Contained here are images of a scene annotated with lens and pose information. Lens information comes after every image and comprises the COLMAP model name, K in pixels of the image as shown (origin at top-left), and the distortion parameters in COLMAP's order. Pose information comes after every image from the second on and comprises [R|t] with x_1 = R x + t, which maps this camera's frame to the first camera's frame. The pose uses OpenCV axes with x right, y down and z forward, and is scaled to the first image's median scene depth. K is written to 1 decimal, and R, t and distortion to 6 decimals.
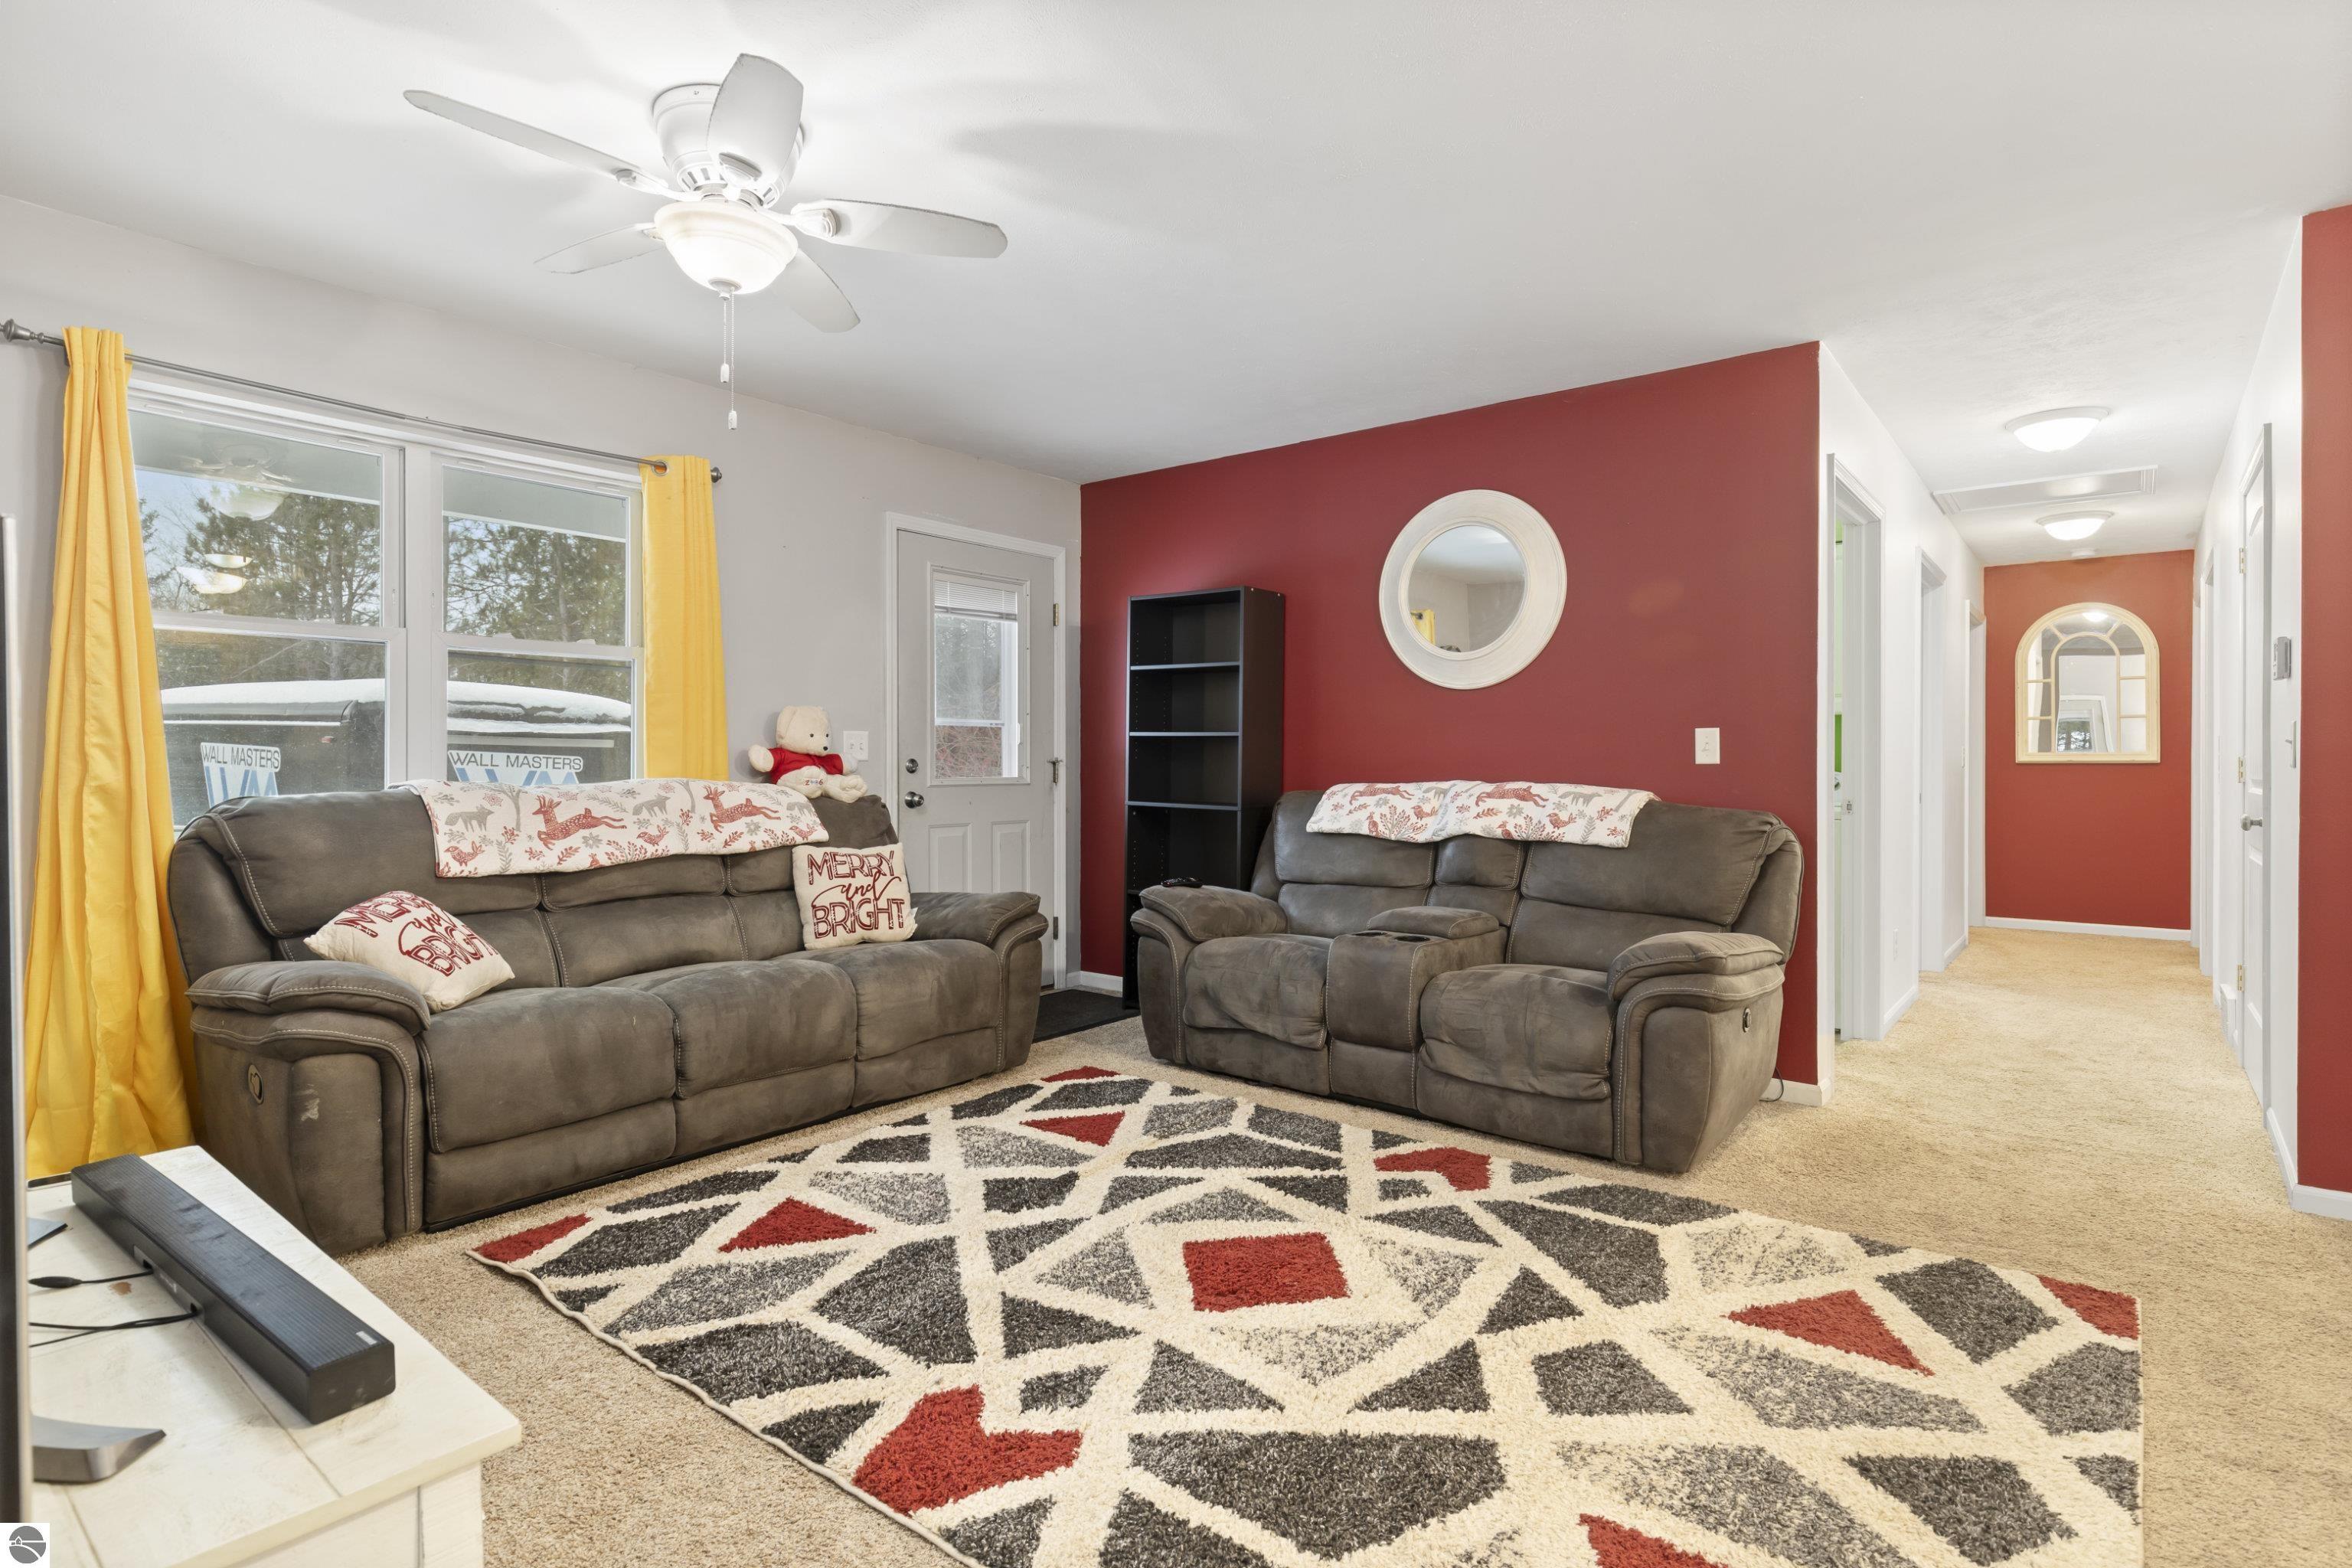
lens RADIAL K [[1161.1, 0, 1169.5], [0, 1161.1, 772.2], [0, 0, 1]] dist [-0.001664, -0.001367]
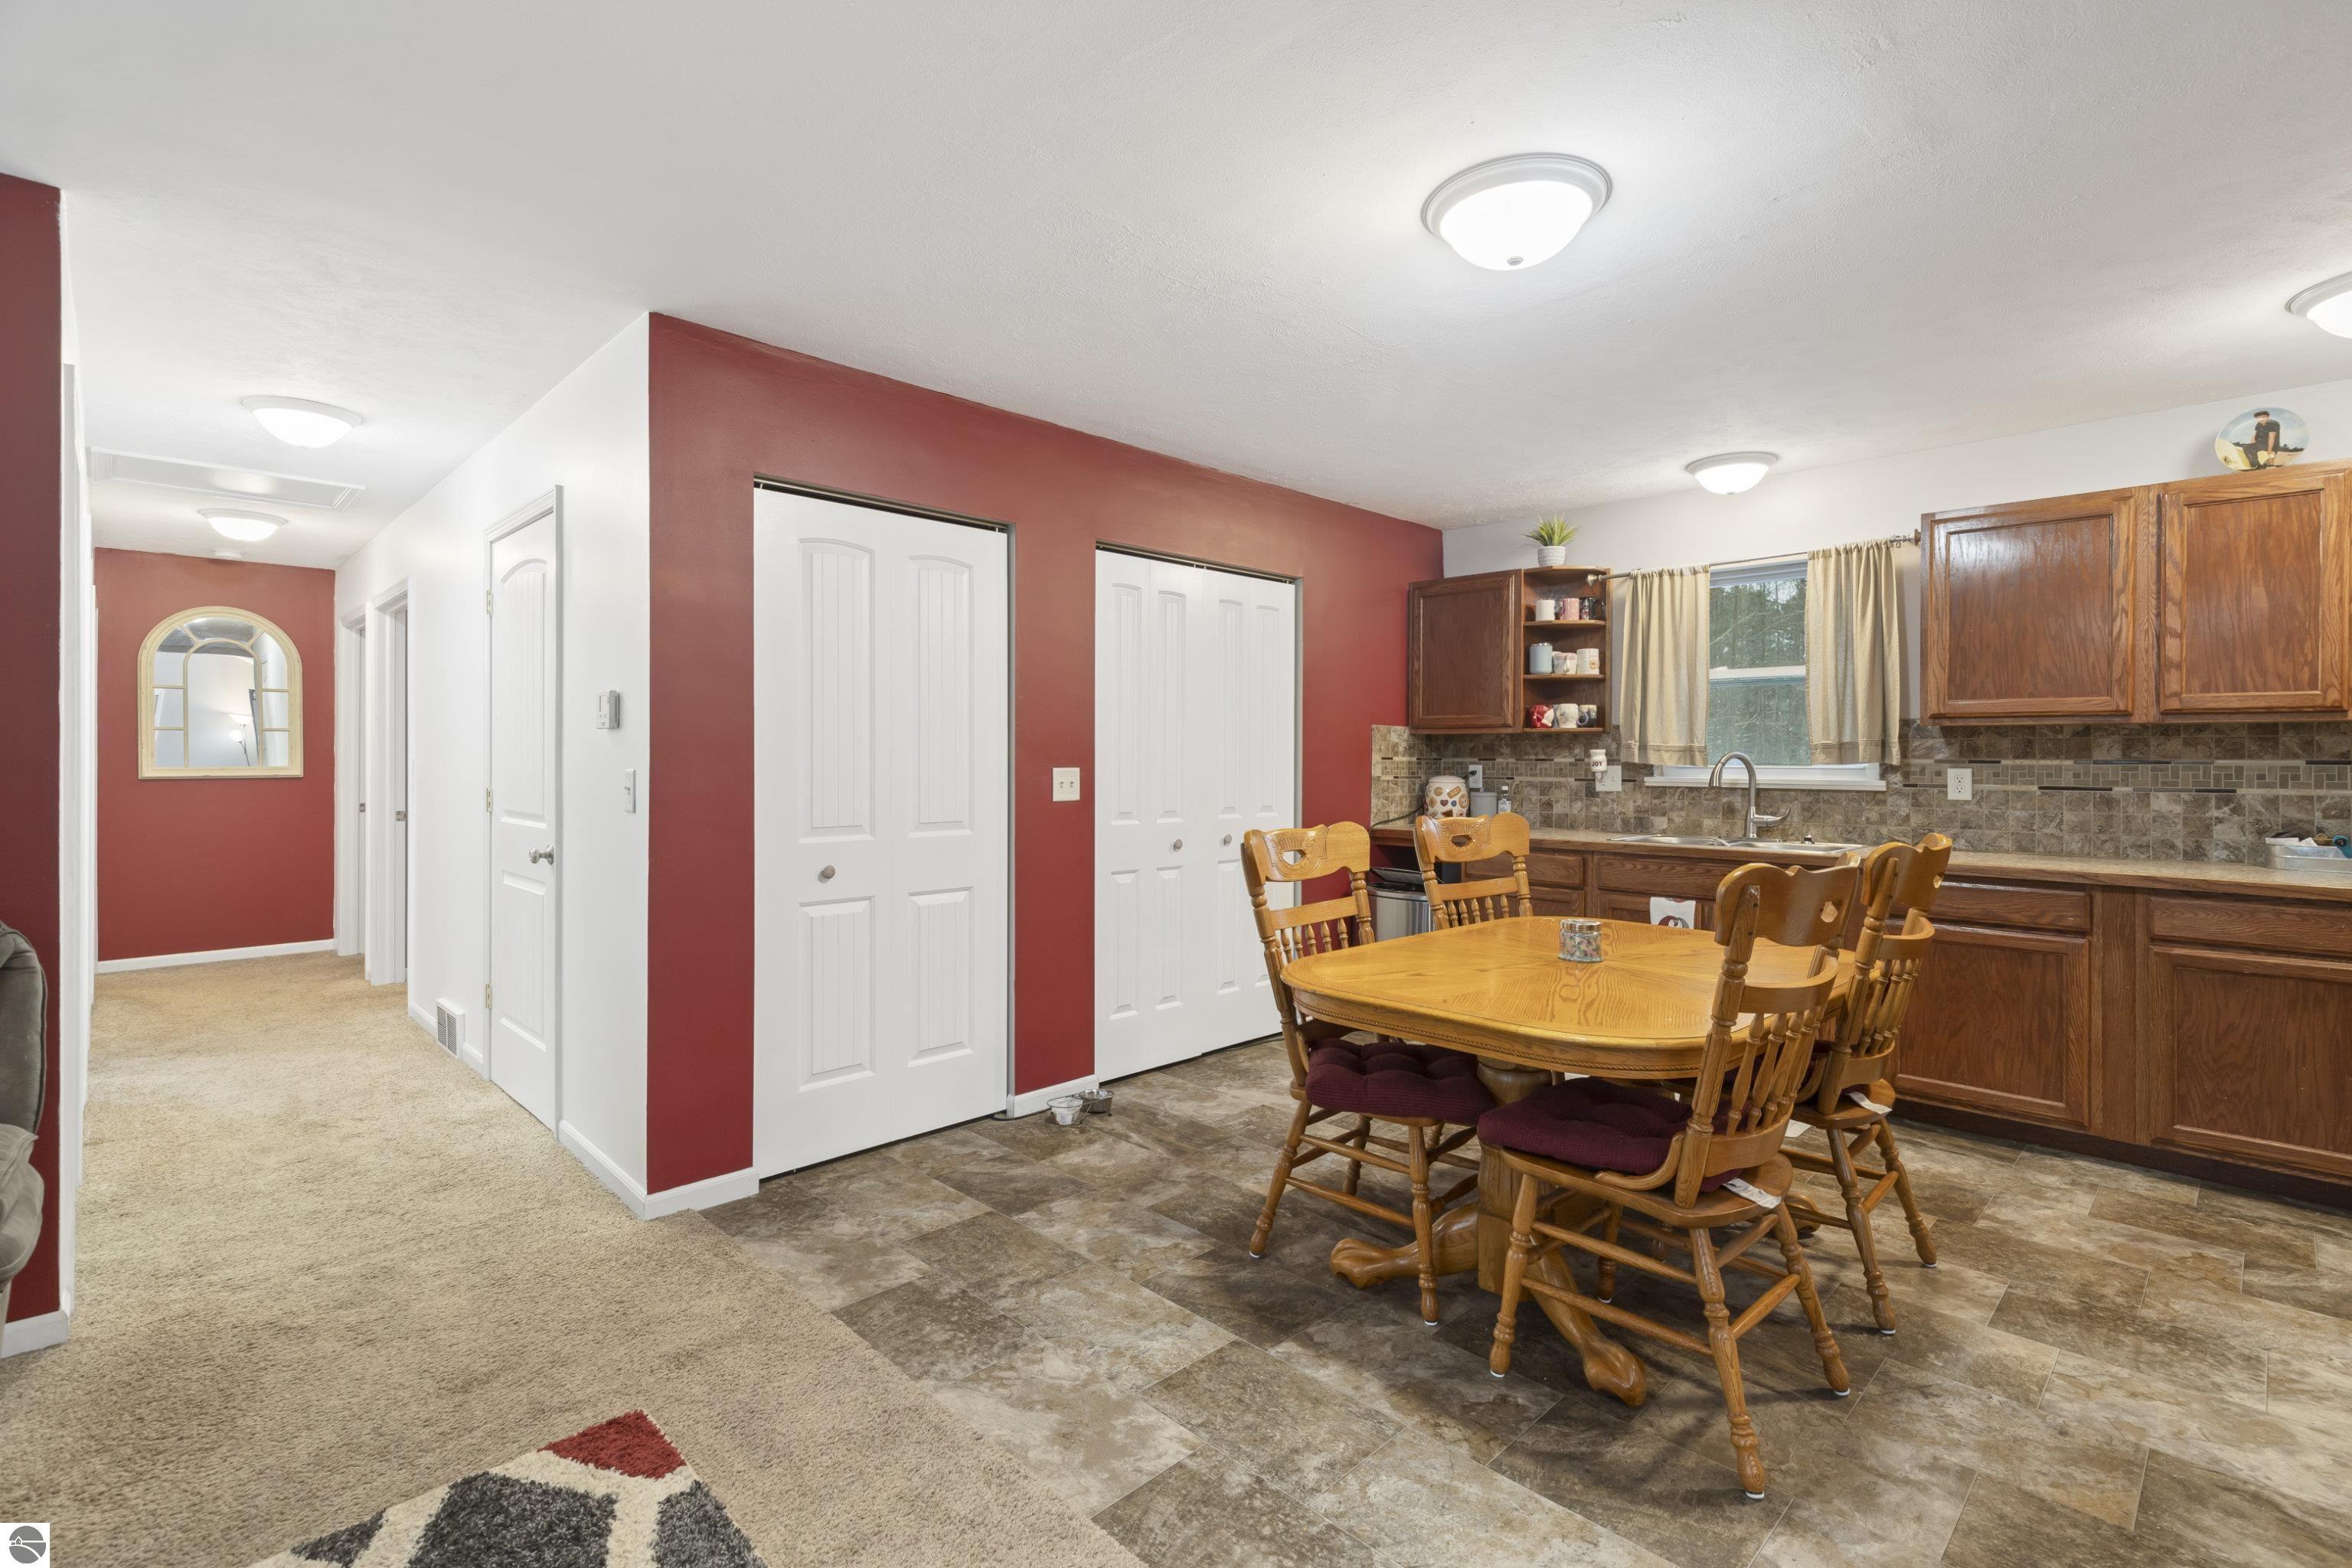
lens RADIAL K [[1073.0, 0, 1168.4], [0, 1073.0, 759.9], [0, 0, 1]] dist [0.009593, -0.000432]
pose [[0.105797, -0.002665, 0.994384, 0.015193], [0.004710, 0.999987, 0.002178, -0.052224], [-0.994377, 0.004453, 0.105809, 0.381197]]
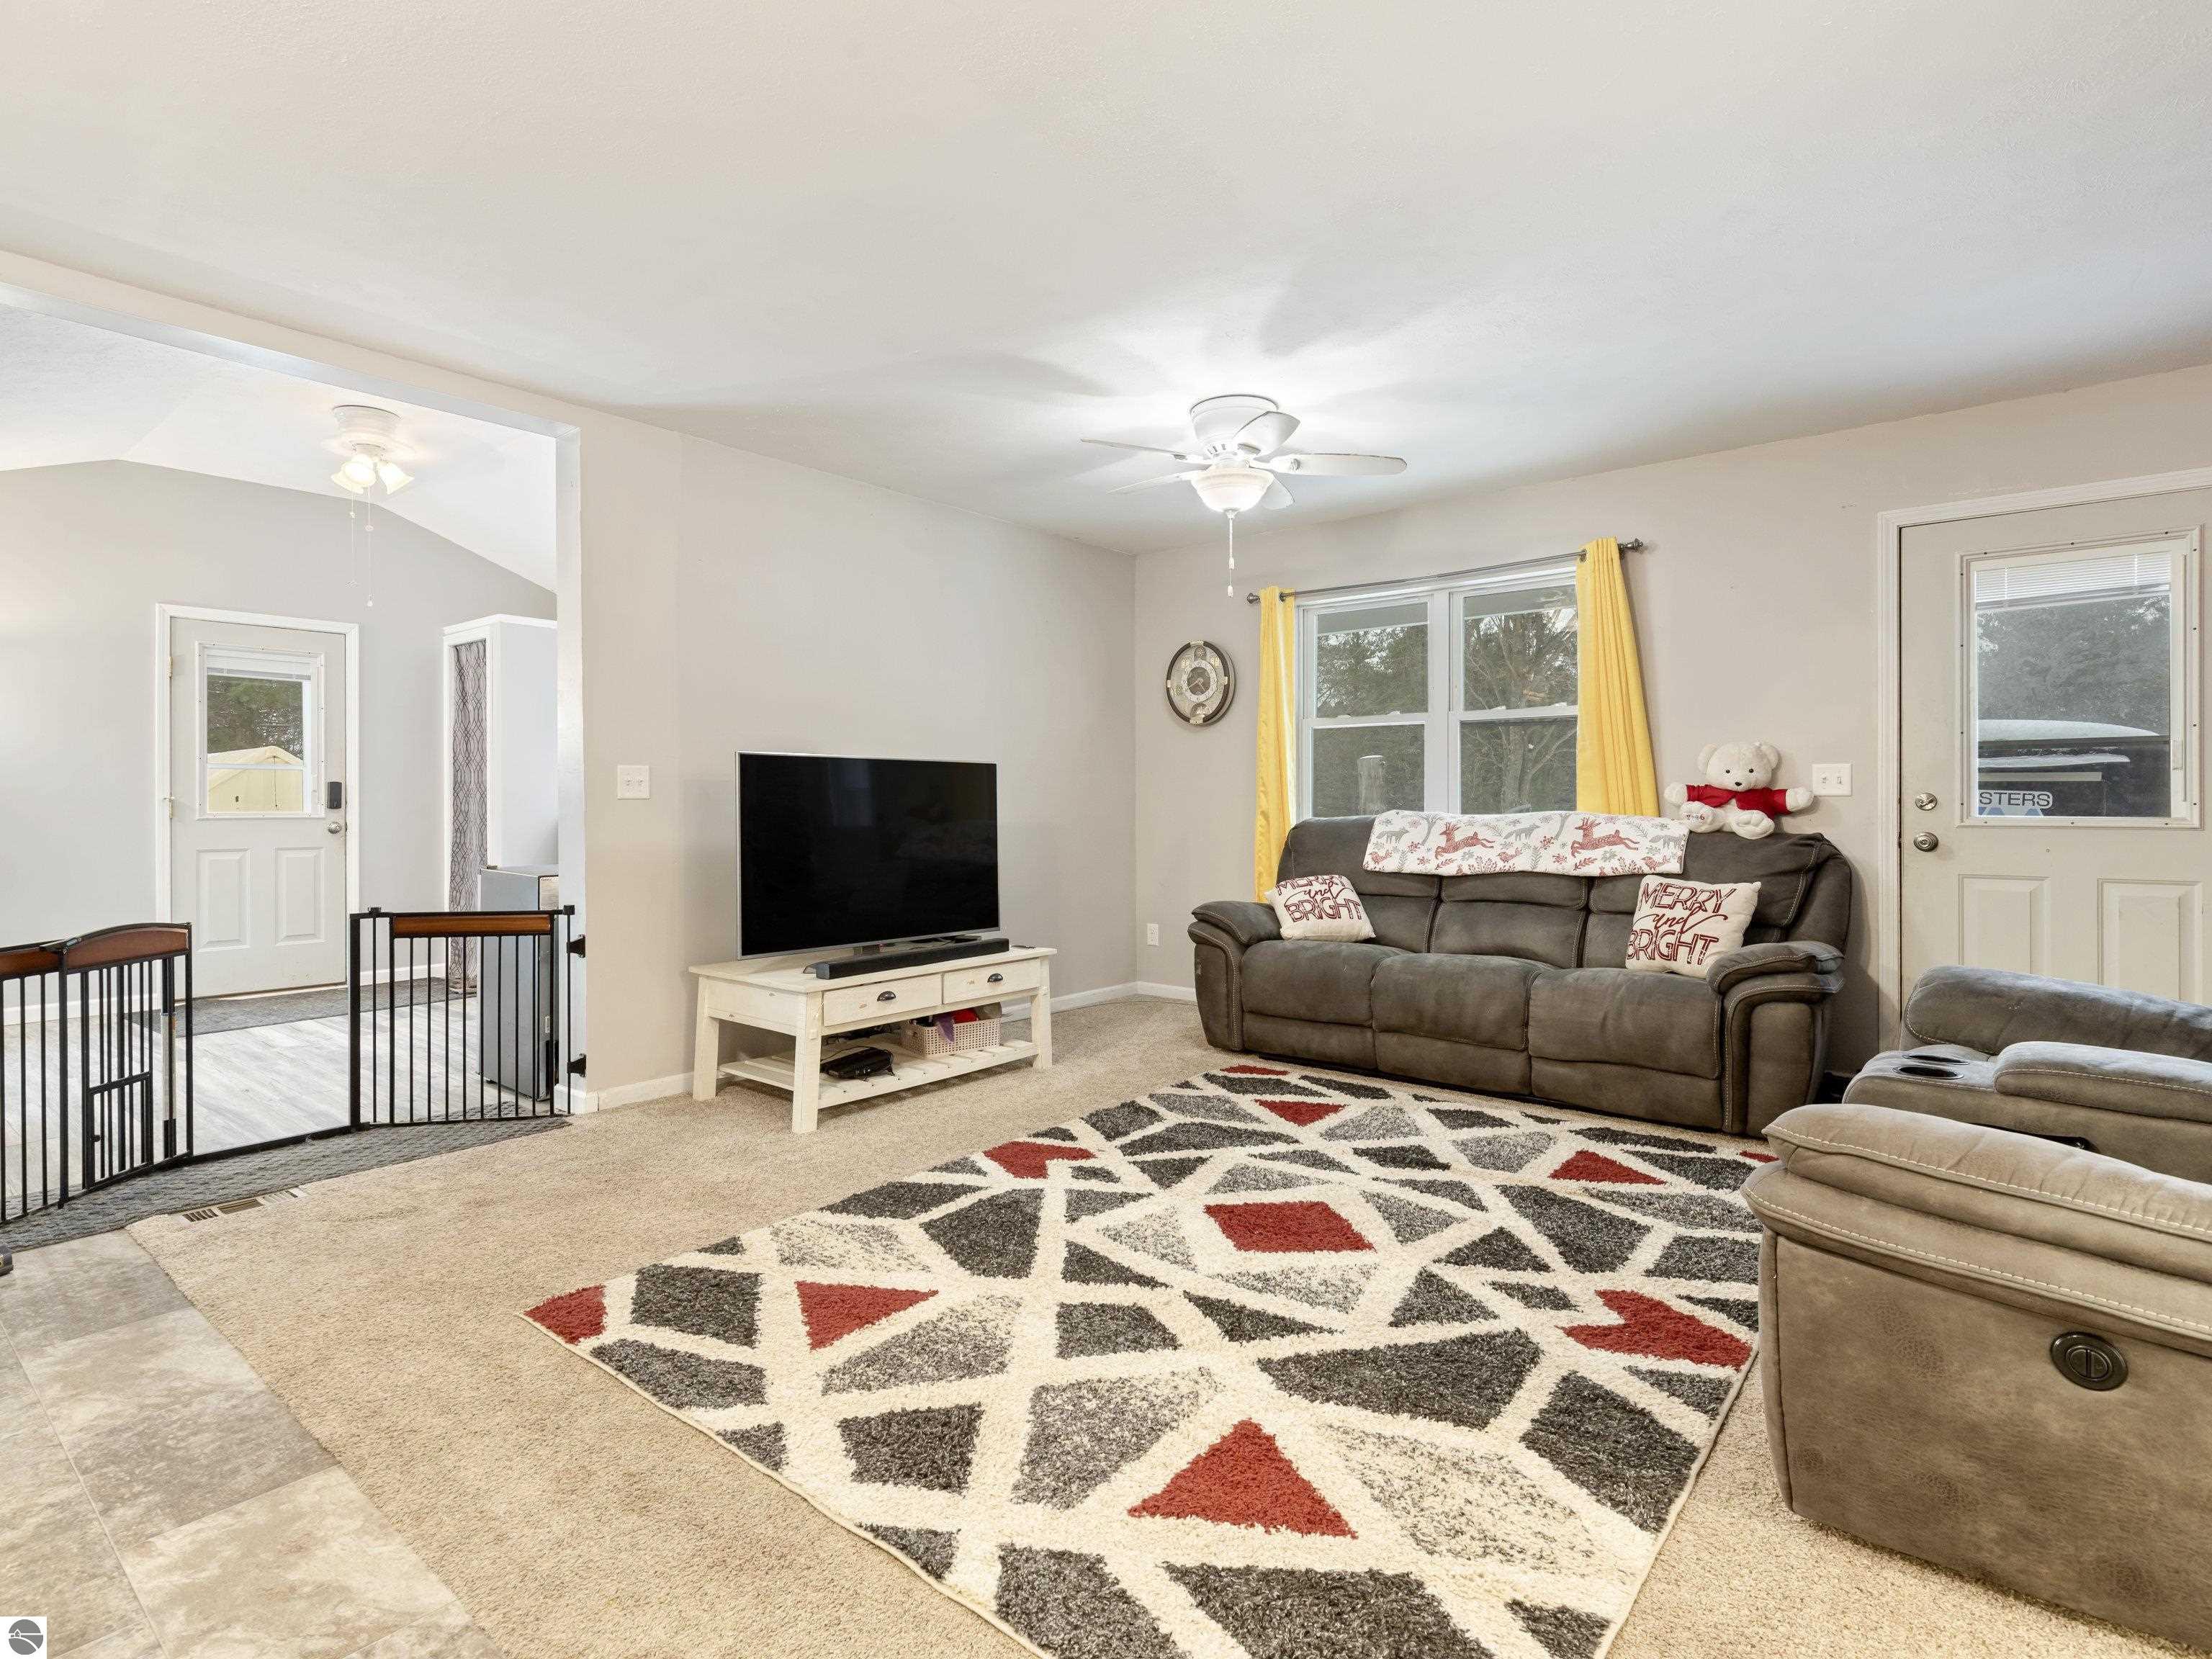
lens RADIAL K [[1150.9, 0, 1114.2], [0, 1150.9, 817.7], [0, 0, 1]] dist [0.012560, -0.002825]
pose [[0.004754, 0.014501, -0.999884, 1.030880], [-0.006293, 0.999875, 0.014471, -0.003971], [0.999969, 0.006223, 0.004844, 0.673384]]
